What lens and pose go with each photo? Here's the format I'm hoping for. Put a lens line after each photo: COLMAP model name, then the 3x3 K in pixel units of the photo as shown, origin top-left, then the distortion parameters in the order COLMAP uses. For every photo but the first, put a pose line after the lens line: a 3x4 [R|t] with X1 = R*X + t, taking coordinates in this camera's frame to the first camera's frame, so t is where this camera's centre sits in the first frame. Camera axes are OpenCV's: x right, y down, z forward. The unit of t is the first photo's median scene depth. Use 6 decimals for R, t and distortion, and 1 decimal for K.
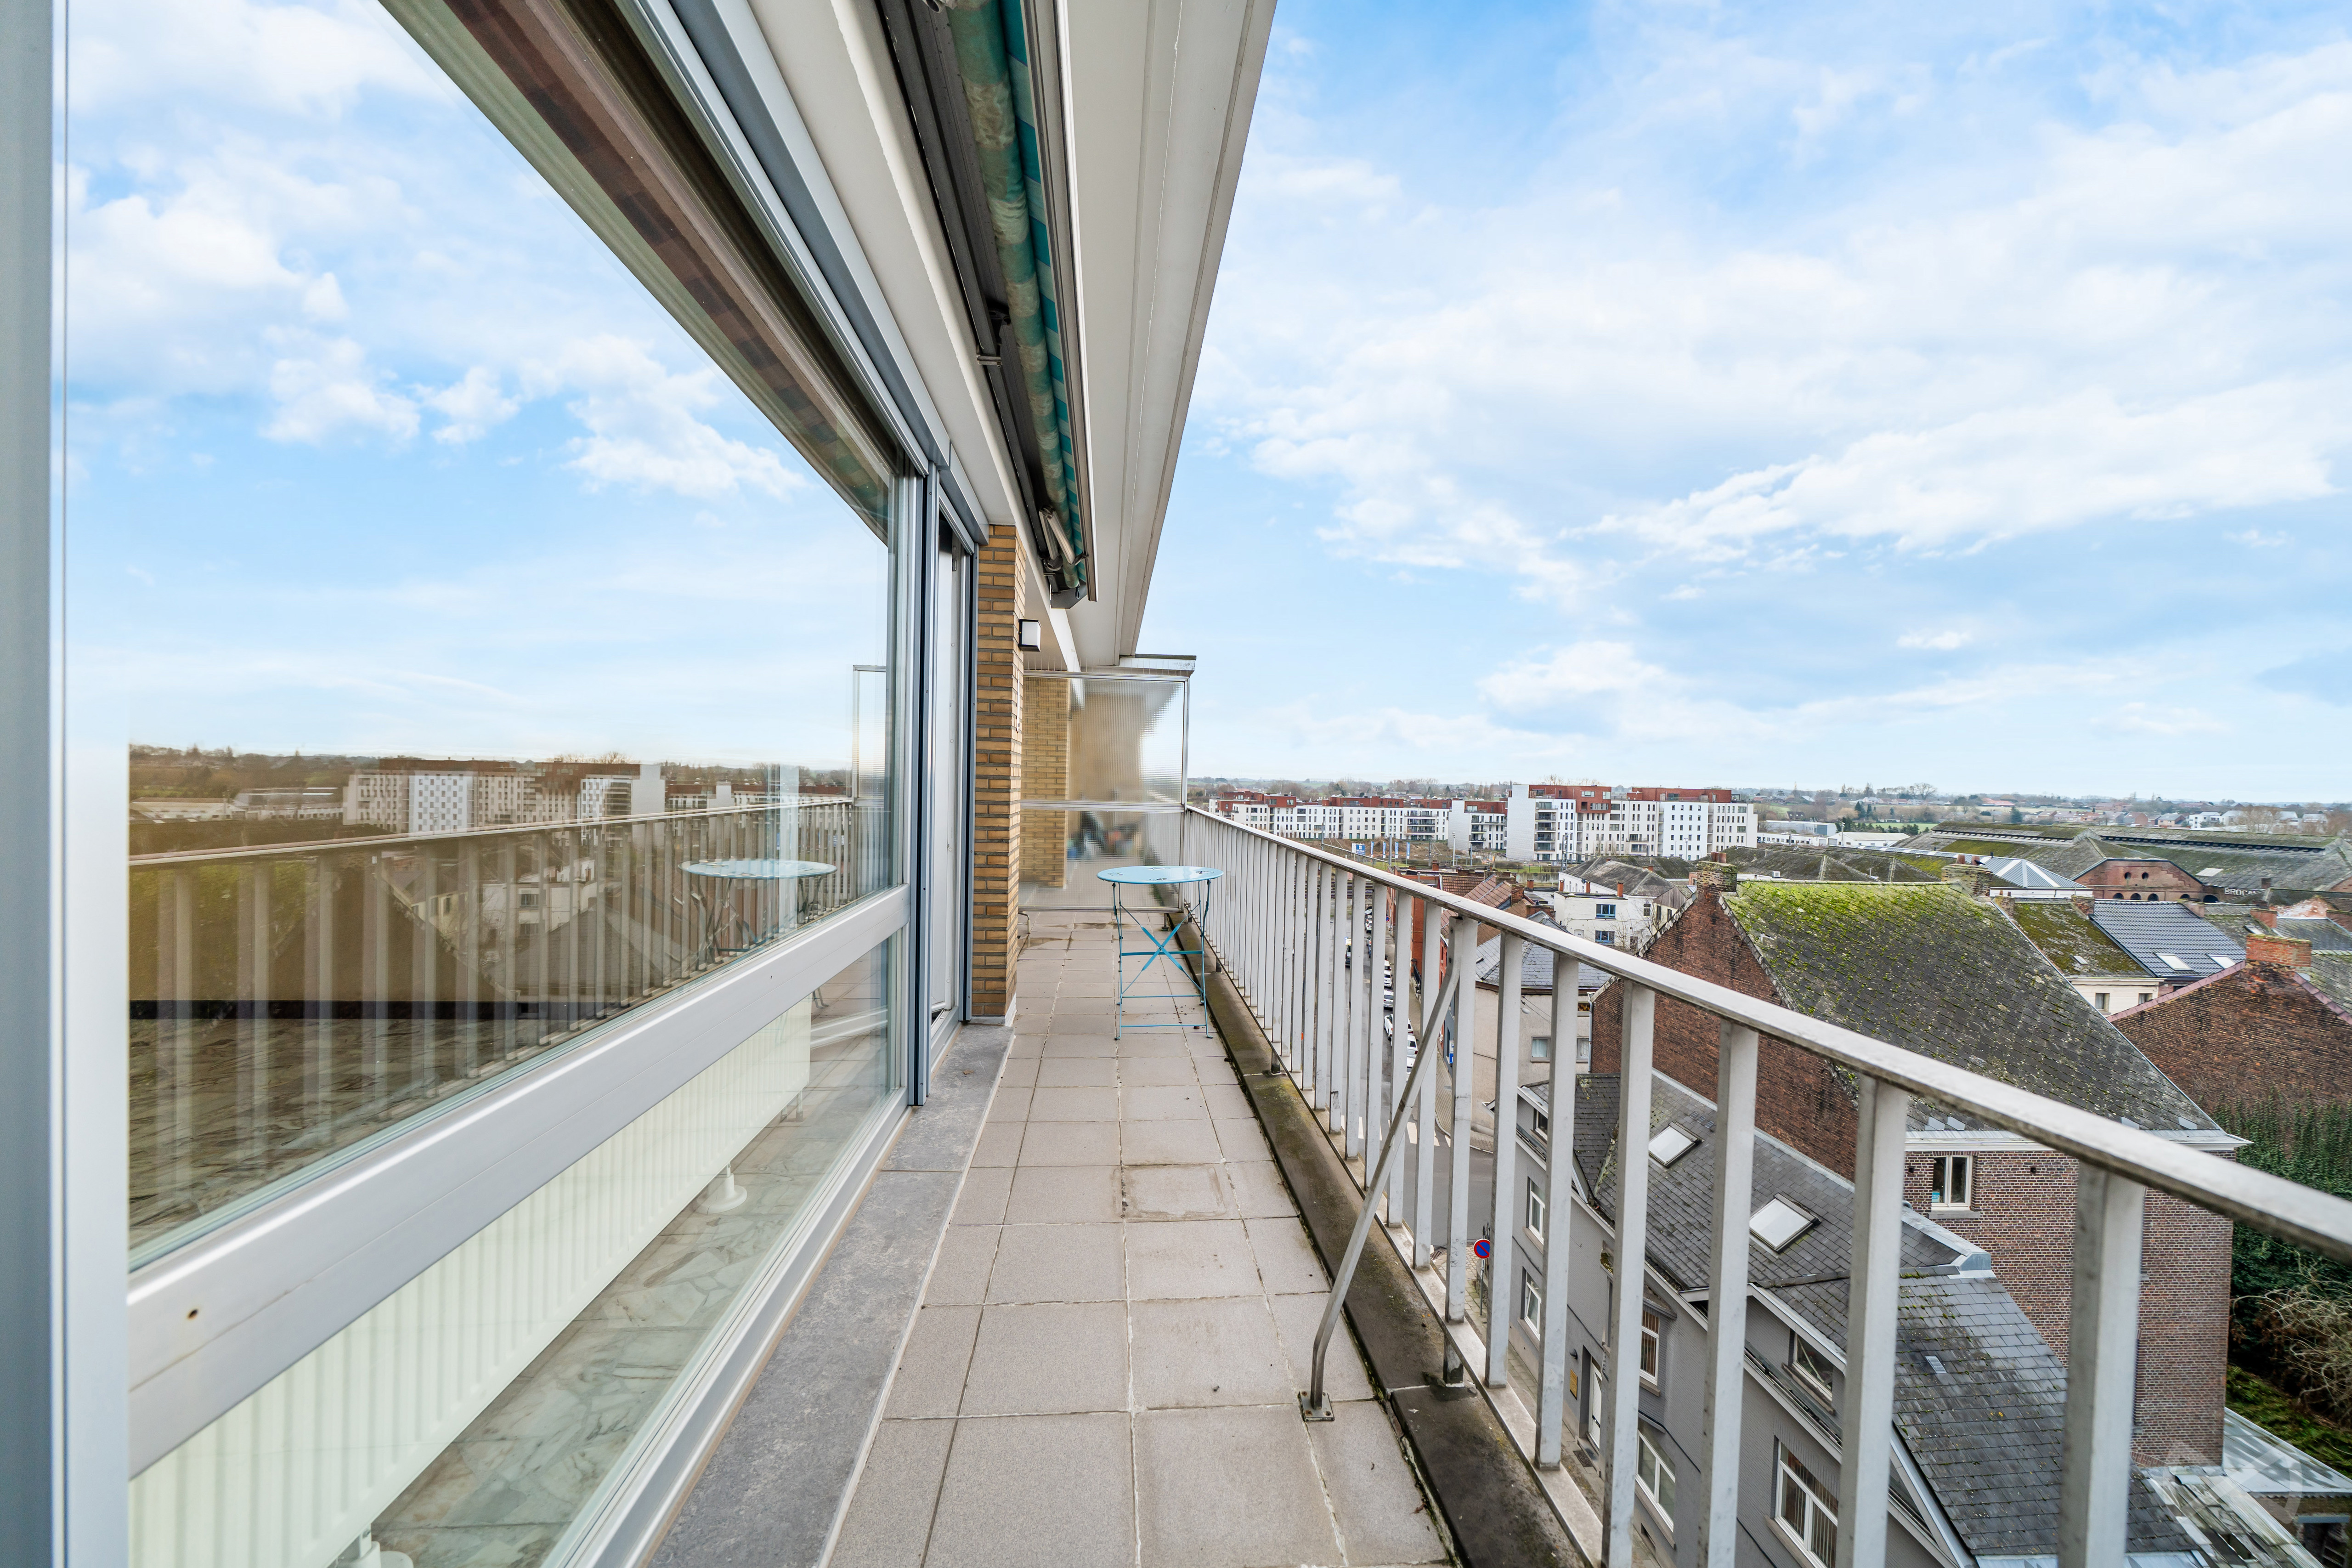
lens RADIAL K [[789.7, 0, 1176.6], [0, 789.7, 789.4], [0, 0, 1]] dist [0.000088, -0.000093]
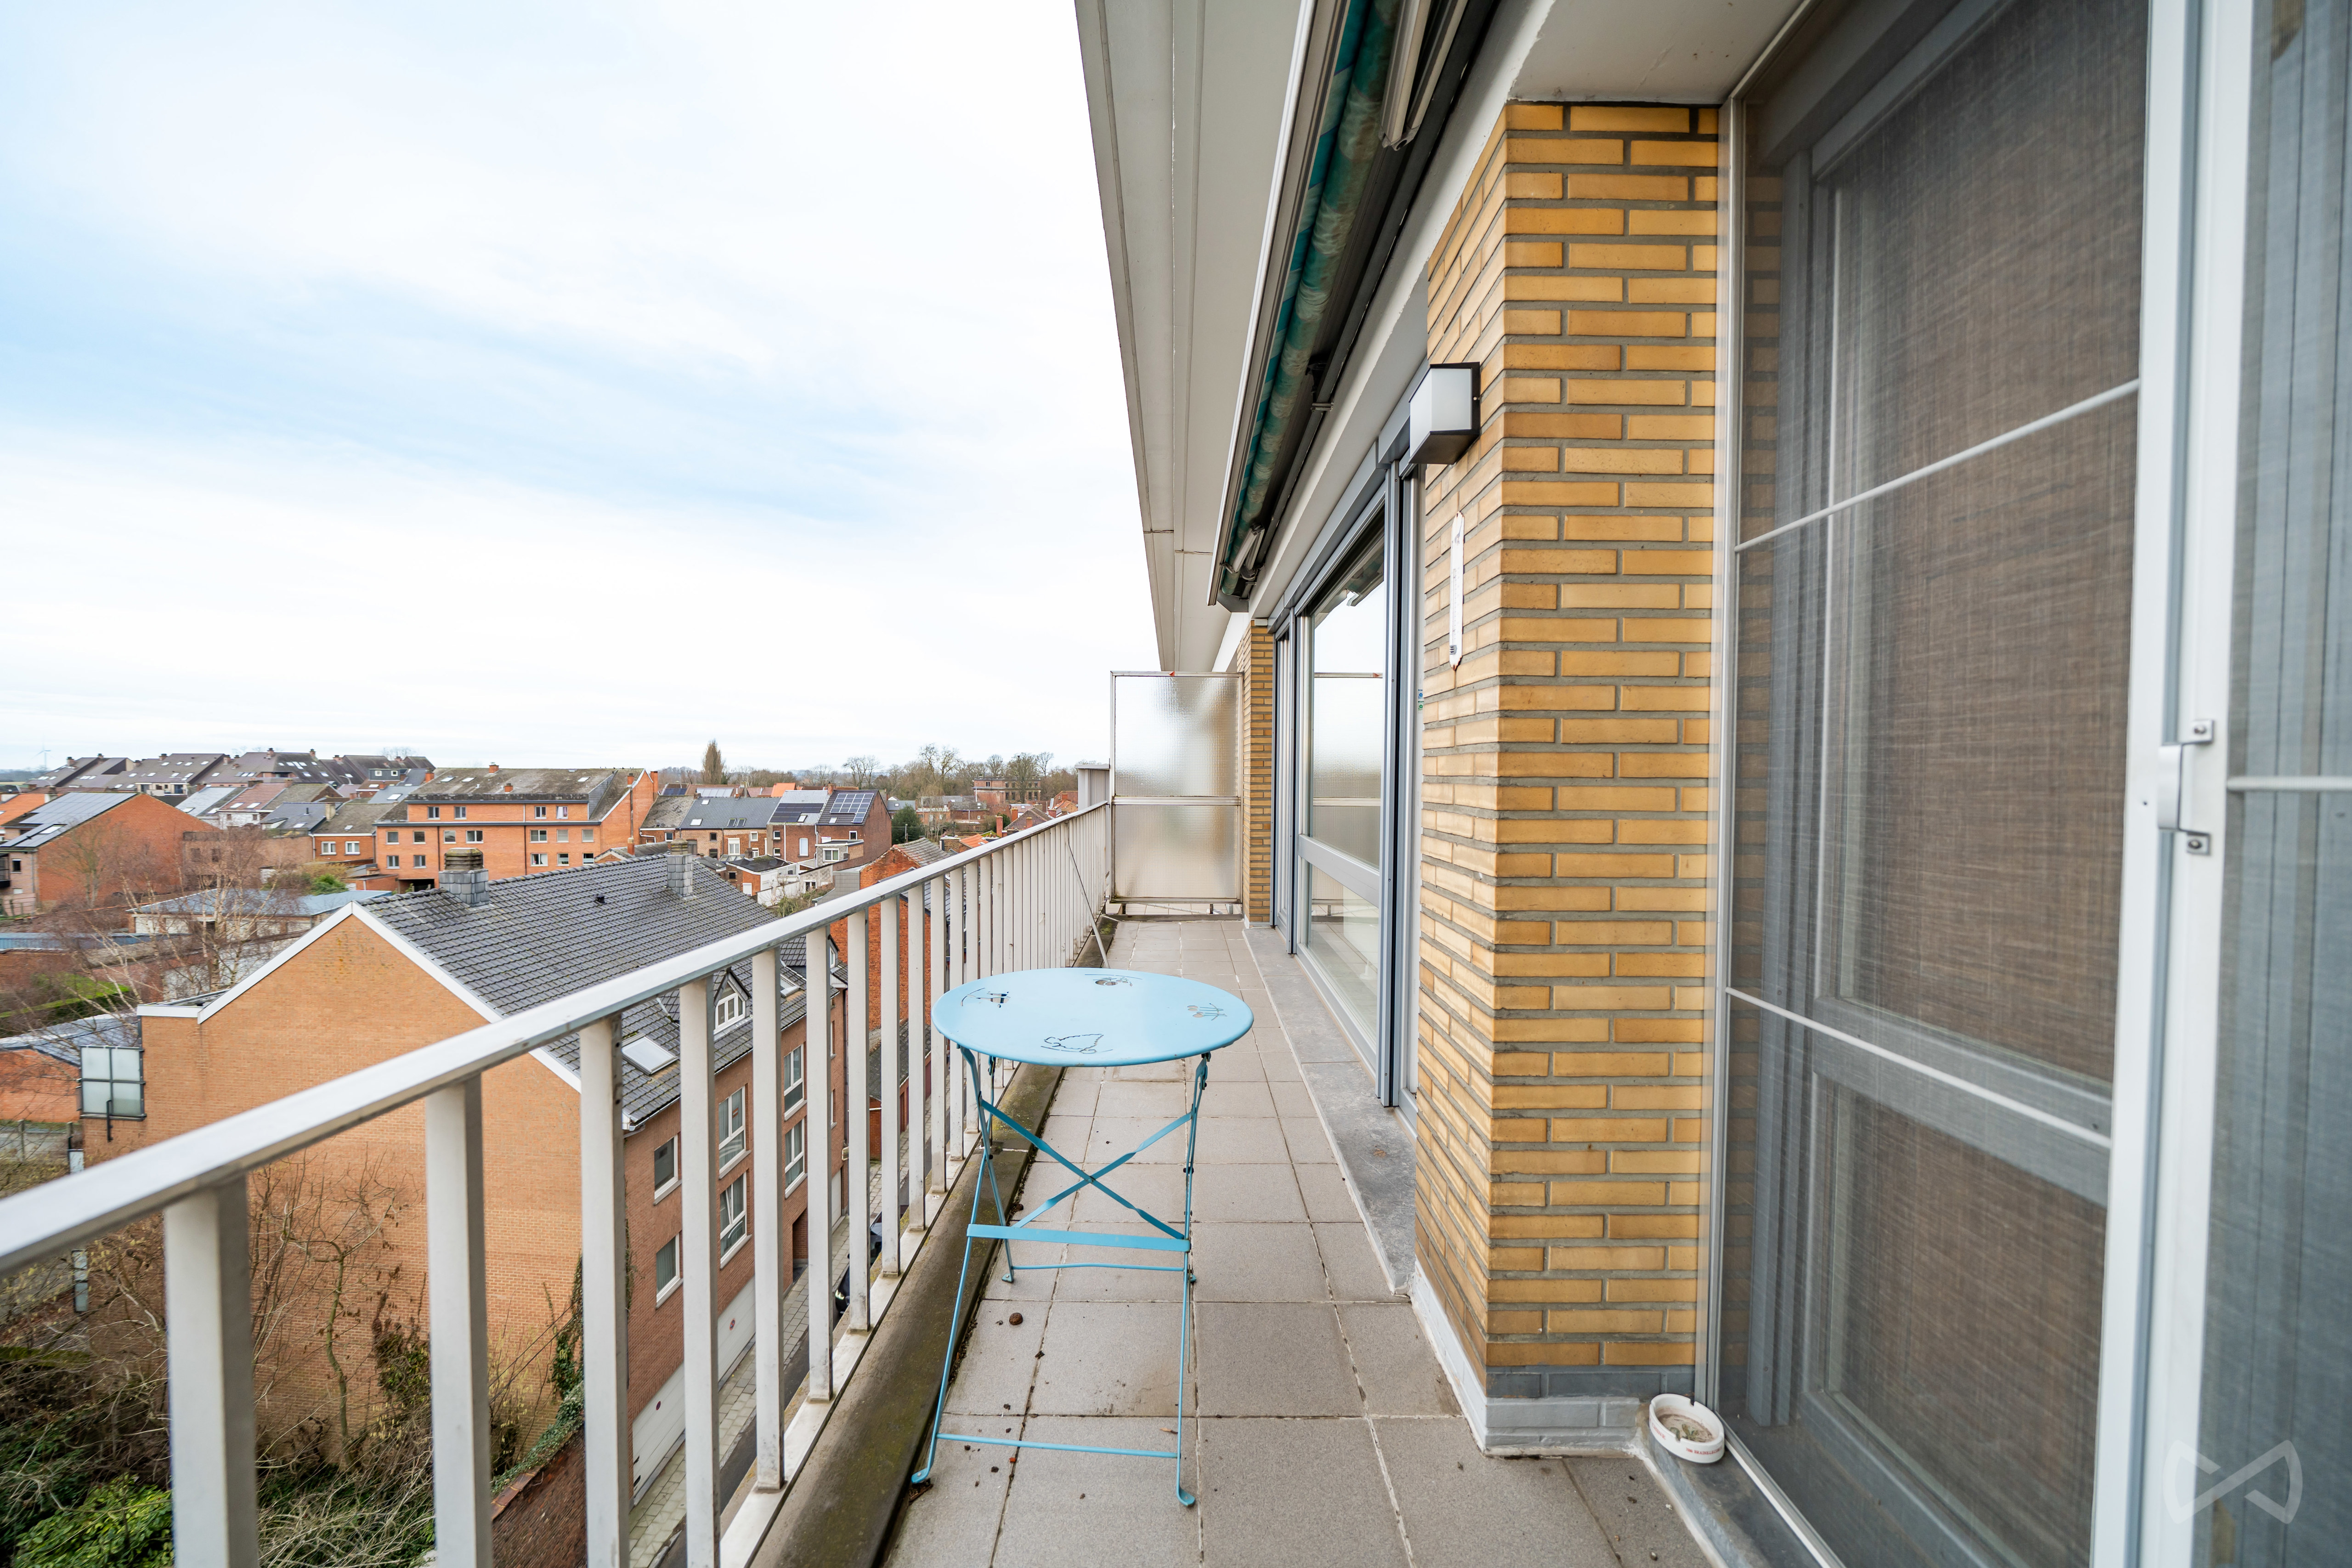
lens RADIAL K [[789.7, 0, 1177.2], [0, 789.7, 780.6], [0, 0, 1]] dist [0.000088, -0.000093]
pose [[-0.996769, -0.000087, 0.080325, -0.118931], [0.001294, 0.999852, 0.017147, -0.020002], [-0.080315, 0.017196, -0.996621, 1.655043]]
